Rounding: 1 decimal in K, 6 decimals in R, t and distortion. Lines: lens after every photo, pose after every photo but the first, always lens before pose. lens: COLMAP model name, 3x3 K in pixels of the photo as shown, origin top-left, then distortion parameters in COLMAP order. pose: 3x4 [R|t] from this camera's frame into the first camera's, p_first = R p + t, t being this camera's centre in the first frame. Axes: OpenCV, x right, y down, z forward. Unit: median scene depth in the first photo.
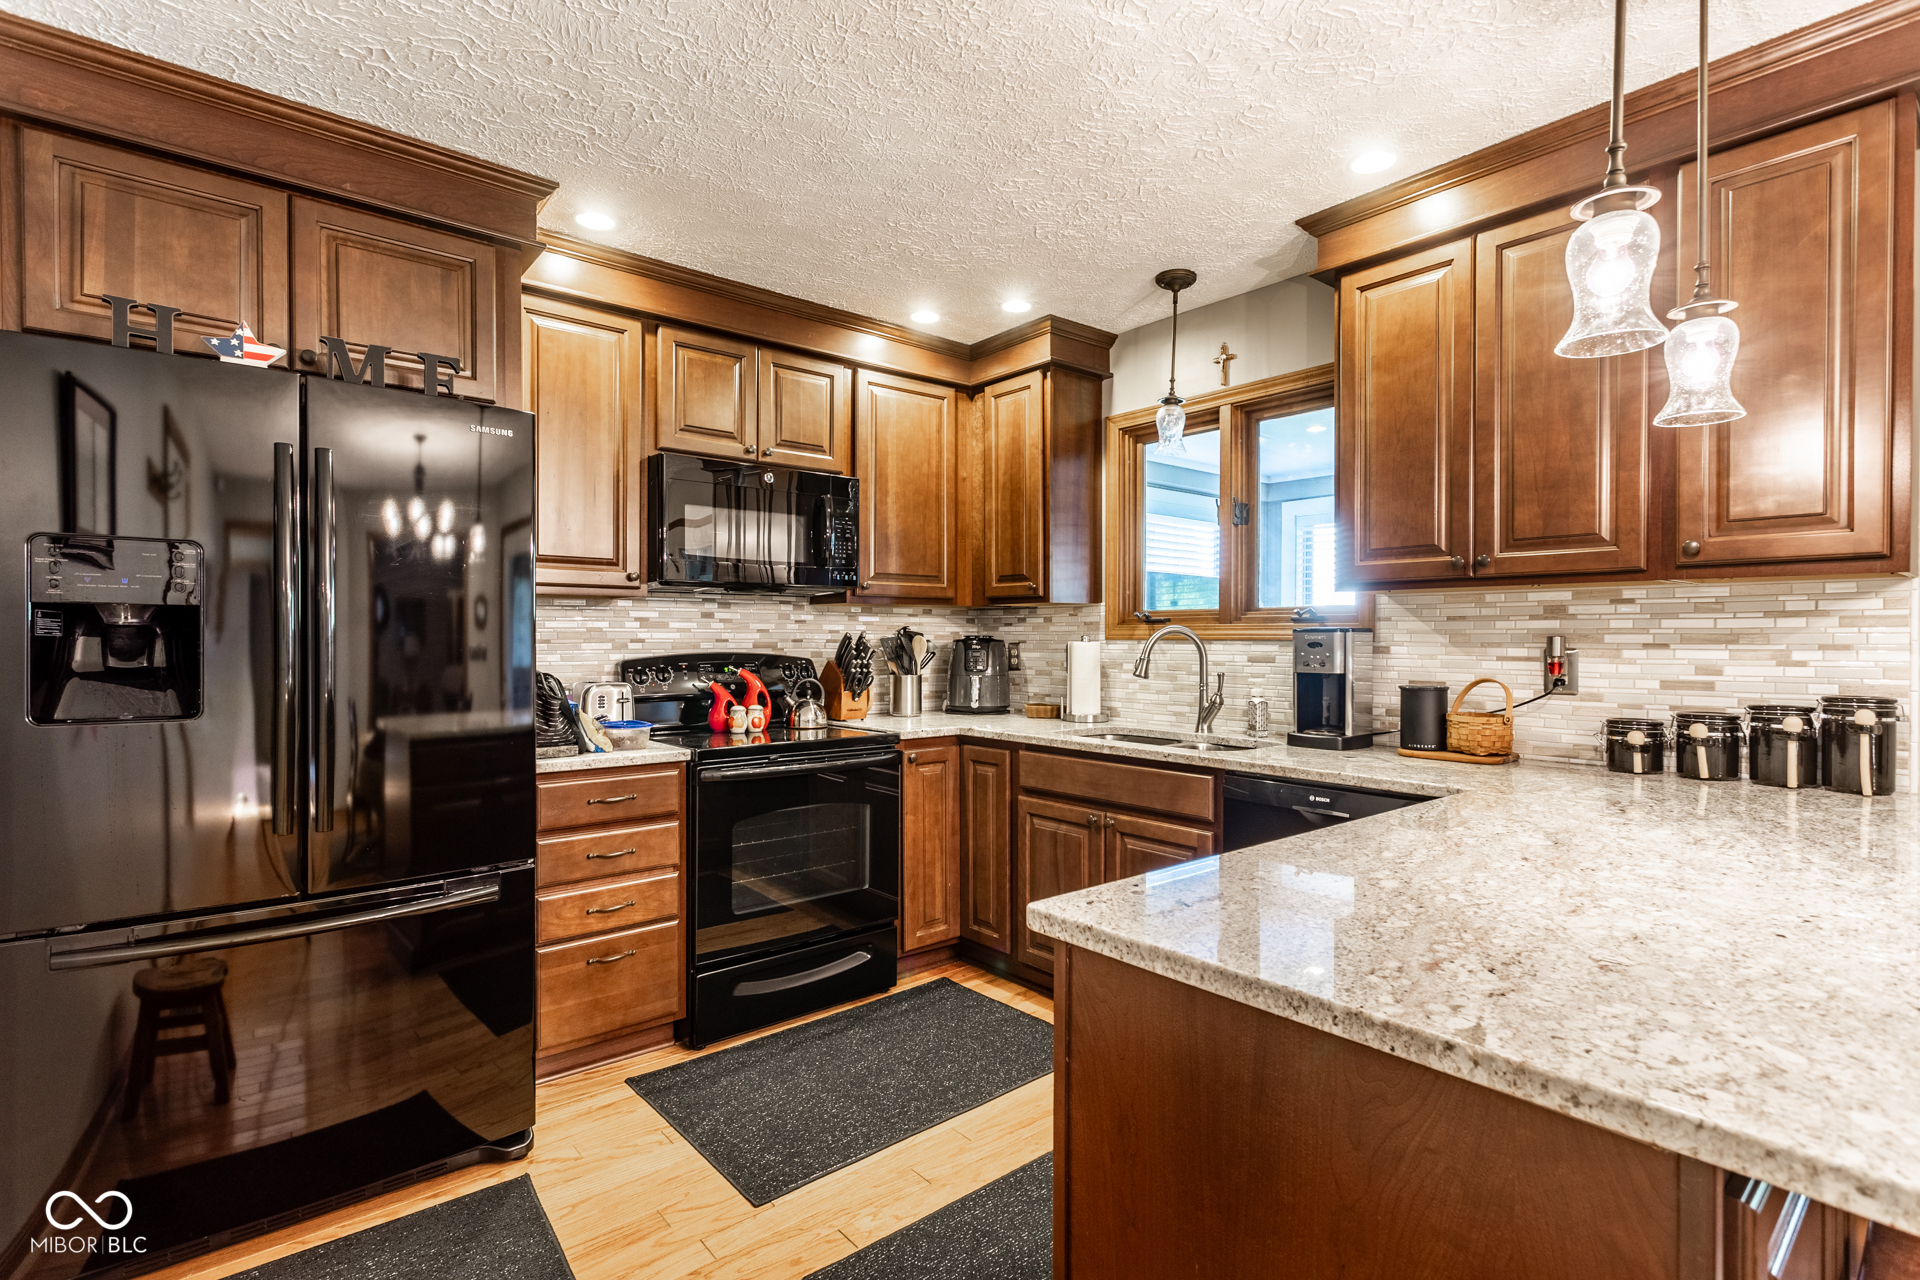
lens RADIAL K [[917.7, 0, 960.0], [0, 917.7, 640.0], [0, 0, 1]] dist [0.004608, 0.000580]
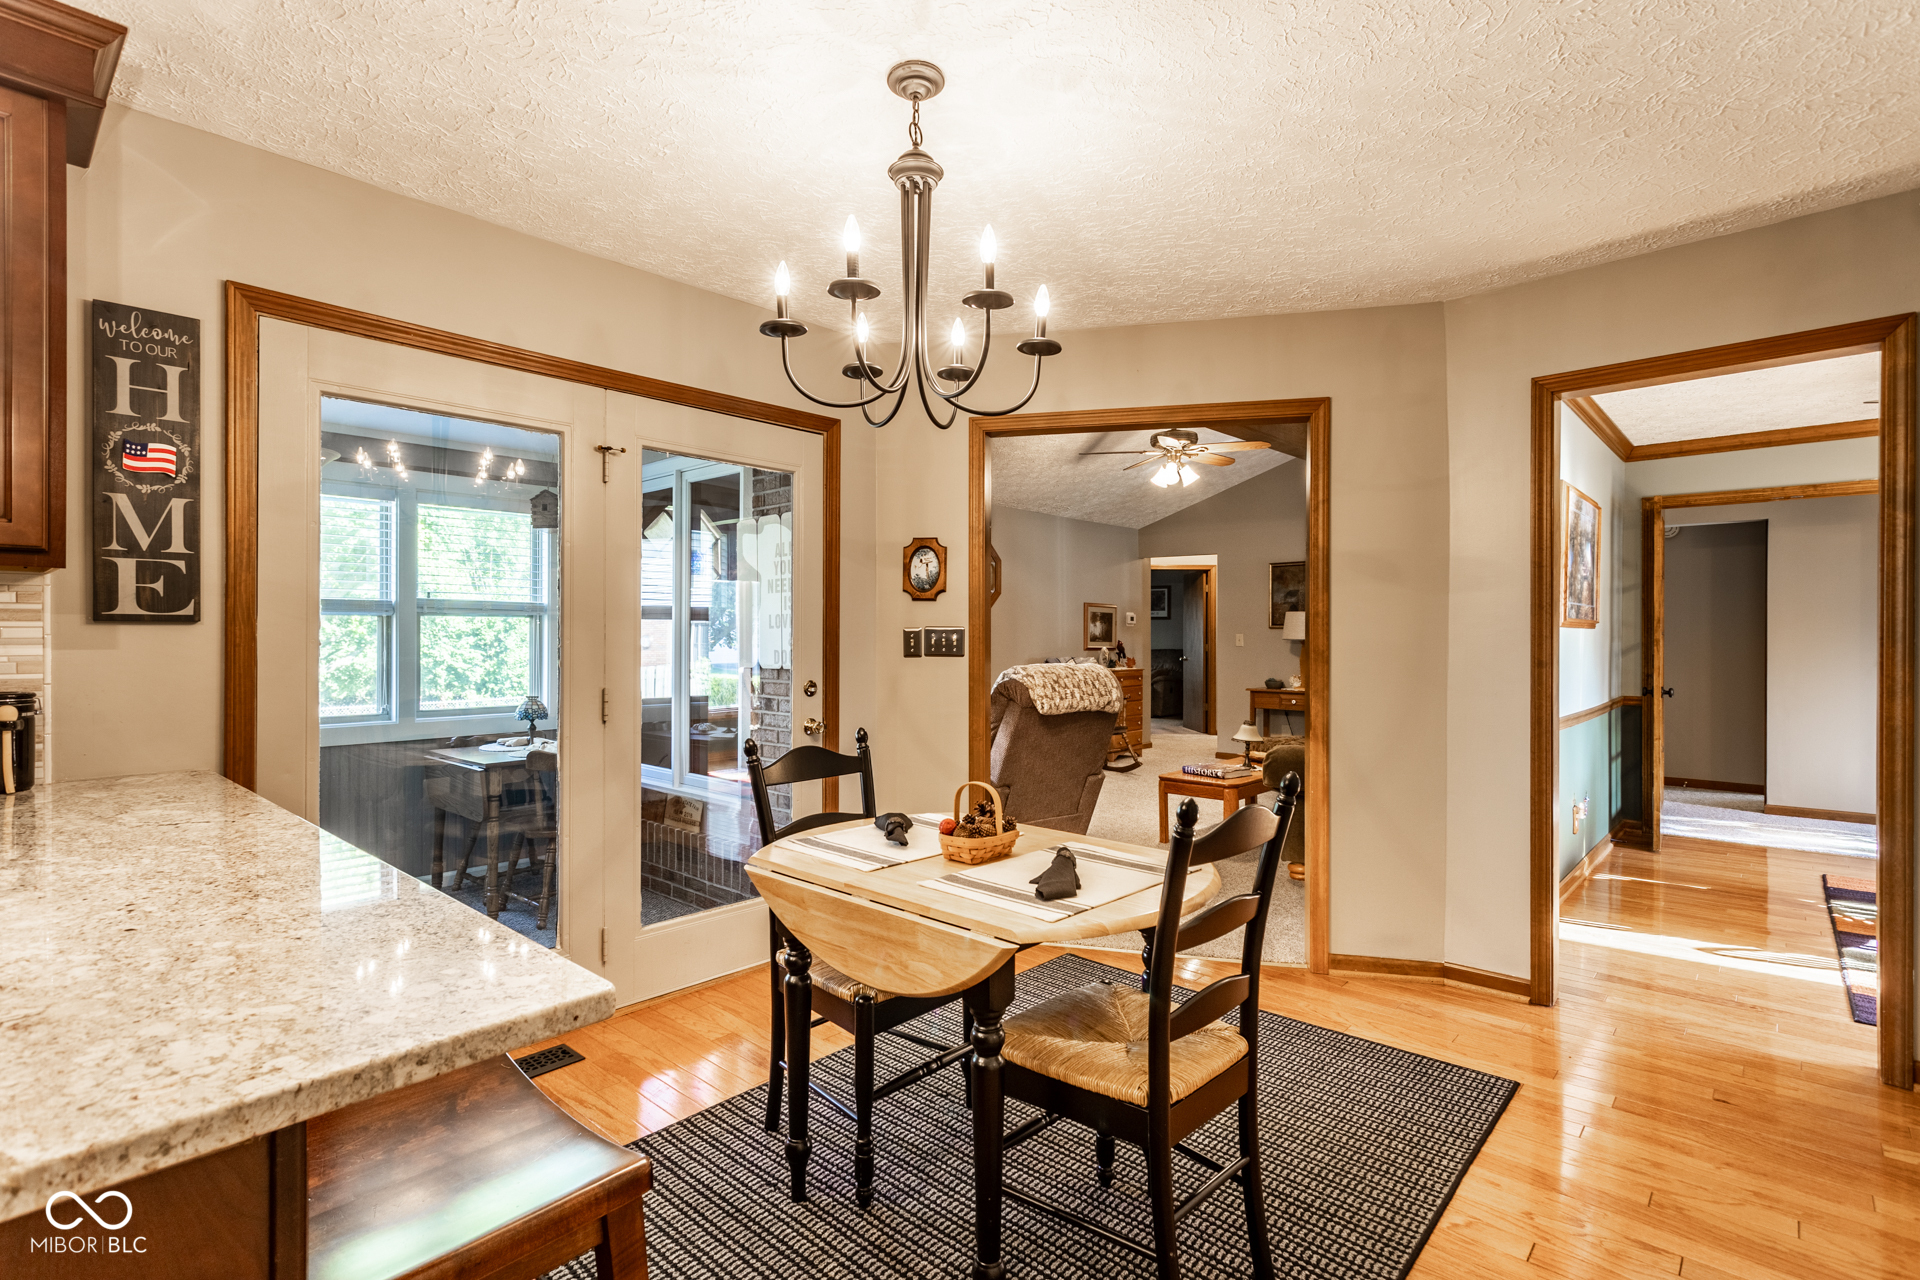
lens RADIAL K [[922.7, 0, 963.7], [0, 922.7, 631.6], [0, 0, 1]] dist [-0.002093, 0.000011]
pose [[-0.145008, 0.001212, 0.989430, -0.093696], [0.002141, 0.999997, -0.000911, 0.000223], [-0.989428, 0.001986, -0.145011, 0.102661]]
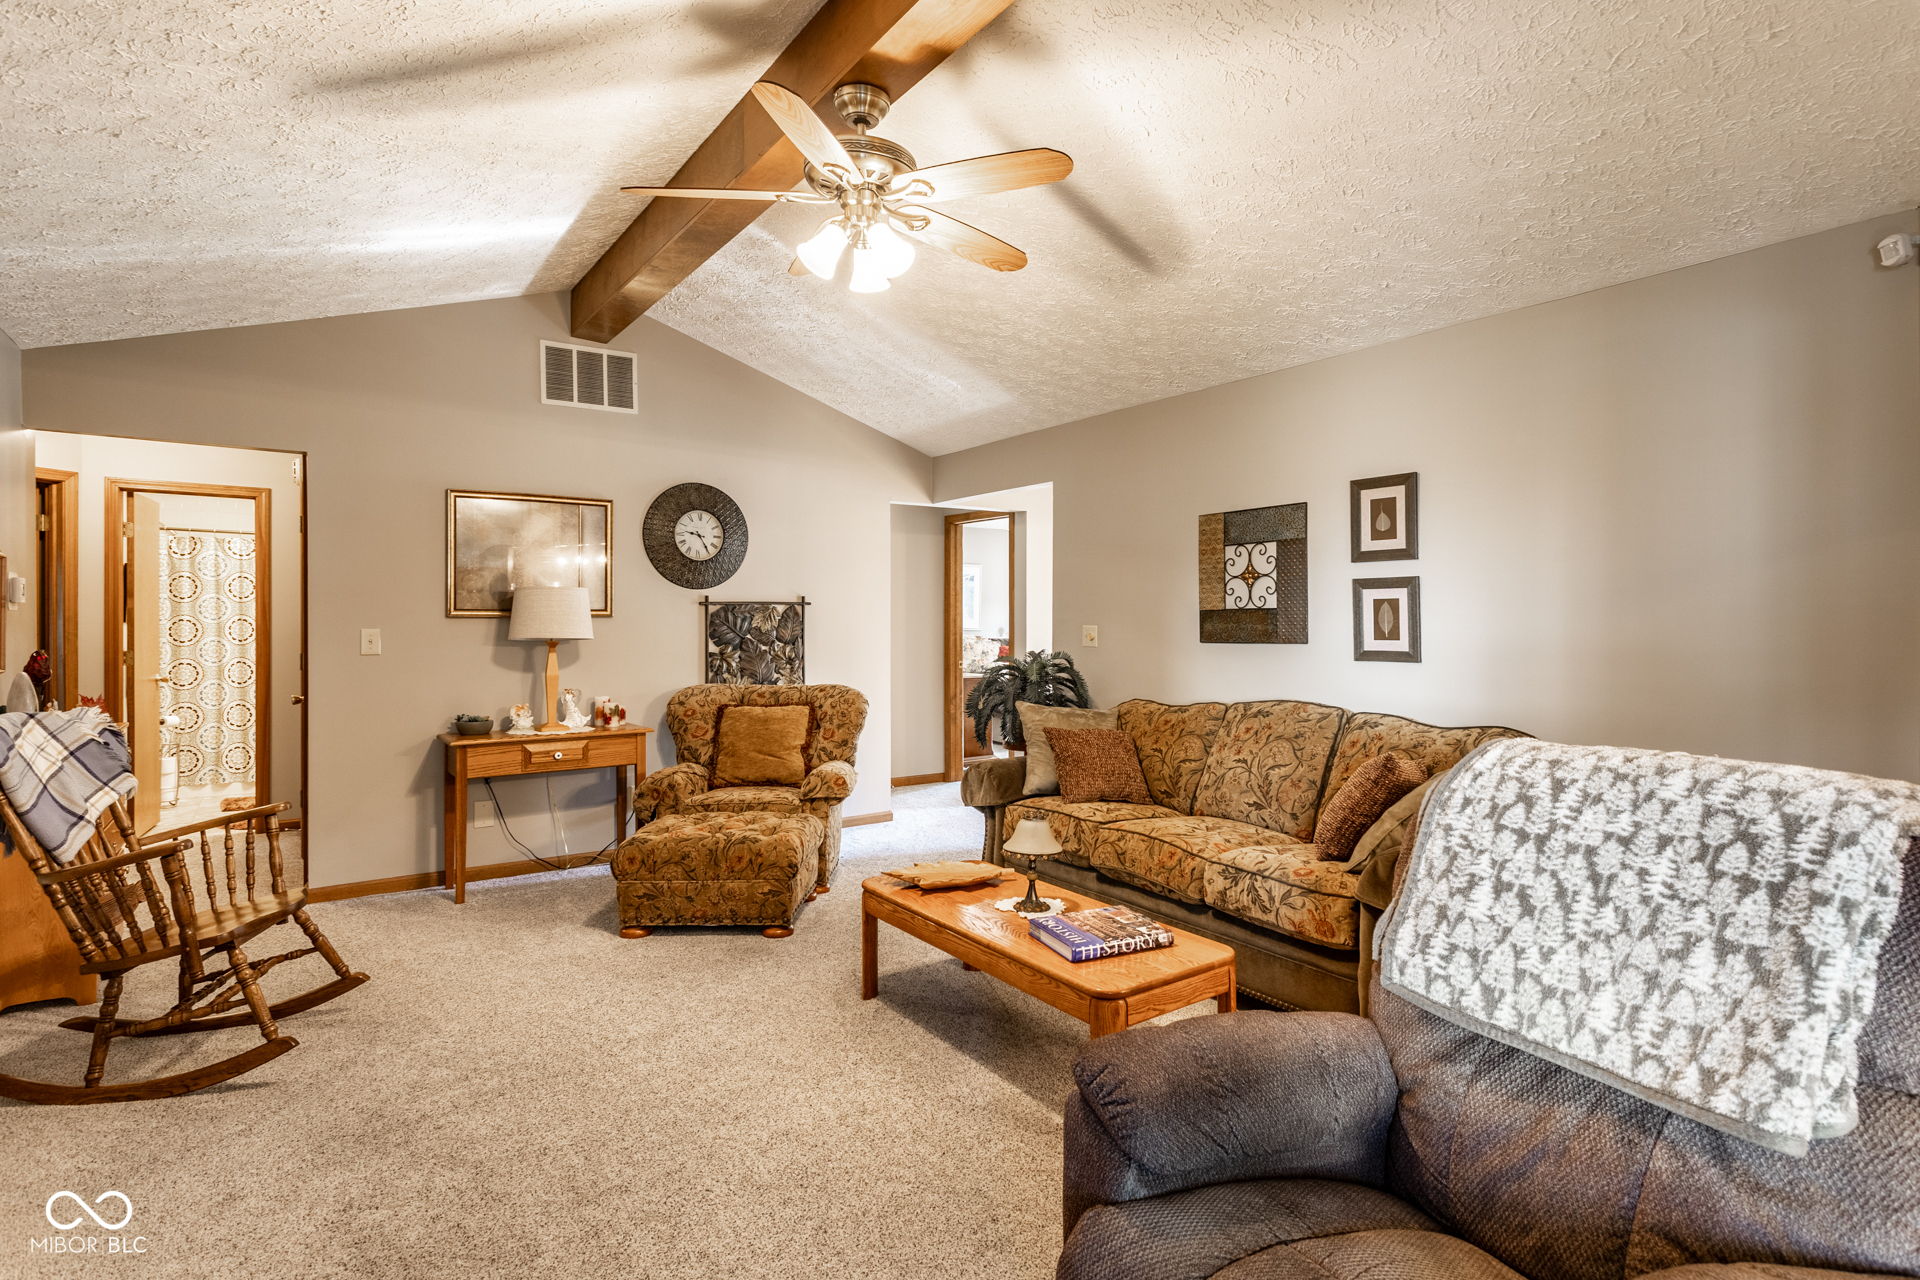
lens RADIAL K [[922.7, 0, 963.7], [0, 922.7, 631.6], [0, 0, 1]] dist [-0.002093, 0.000011]
pose [[-0.998546, -0.005475, 0.053620, 1.991300], [-0.004445, 0.999804, 0.019301, -0.022214], [-0.053715, 0.019035, -0.998375, 0.170433]]
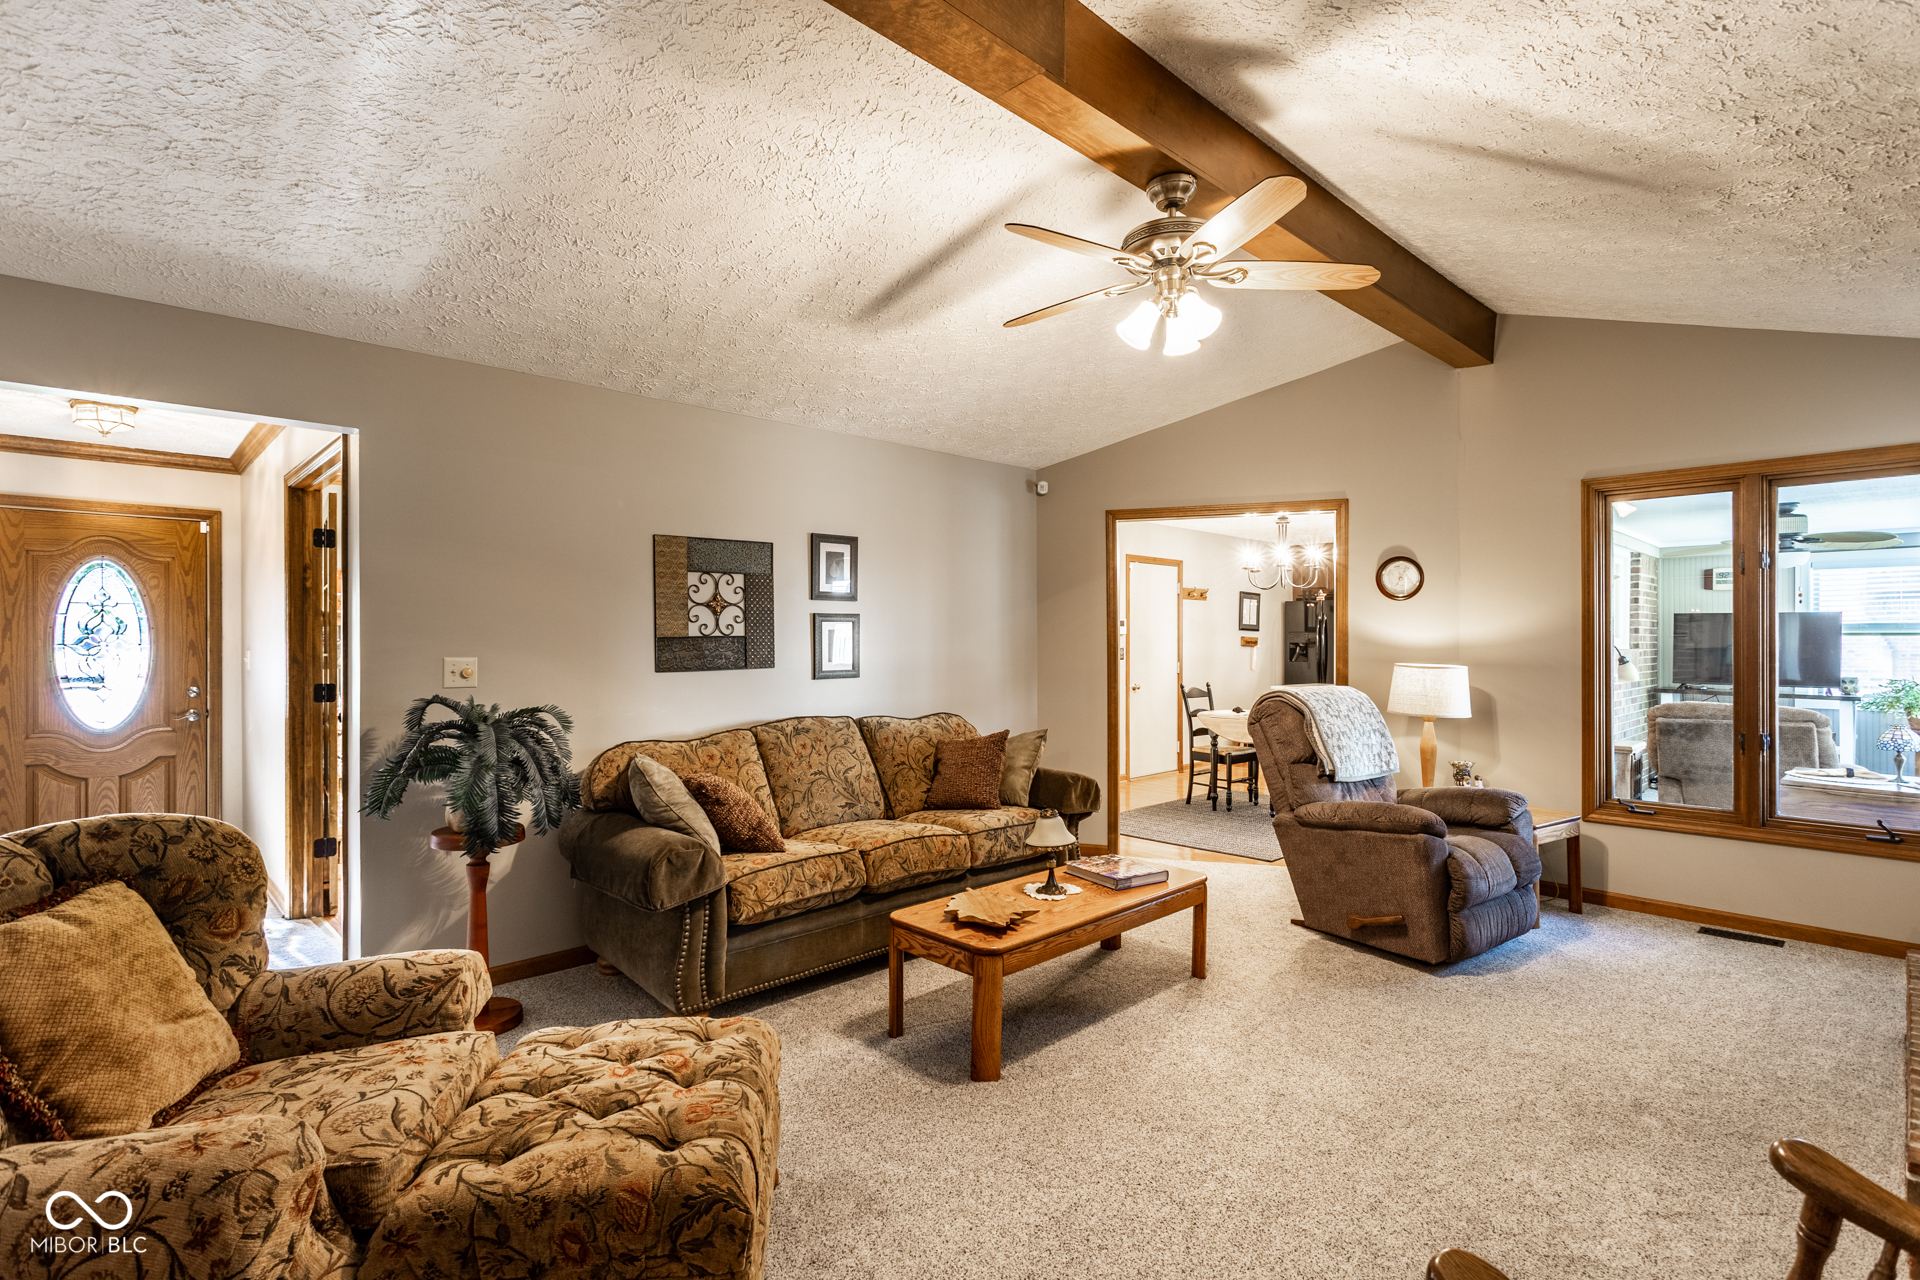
lens RADIAL K [[937.8, 0, 960.0], [0, 937.8, 640.0], [0, 0, 1]] dist [0.000940, 0.000333]
pose [[0.086318, -0.003143, -0.996263, 3.242742], [-0.001070, 0.999994, -0.003248, -0.021773], [0.996267, 0.001346, 0.086314, -1.136341]]
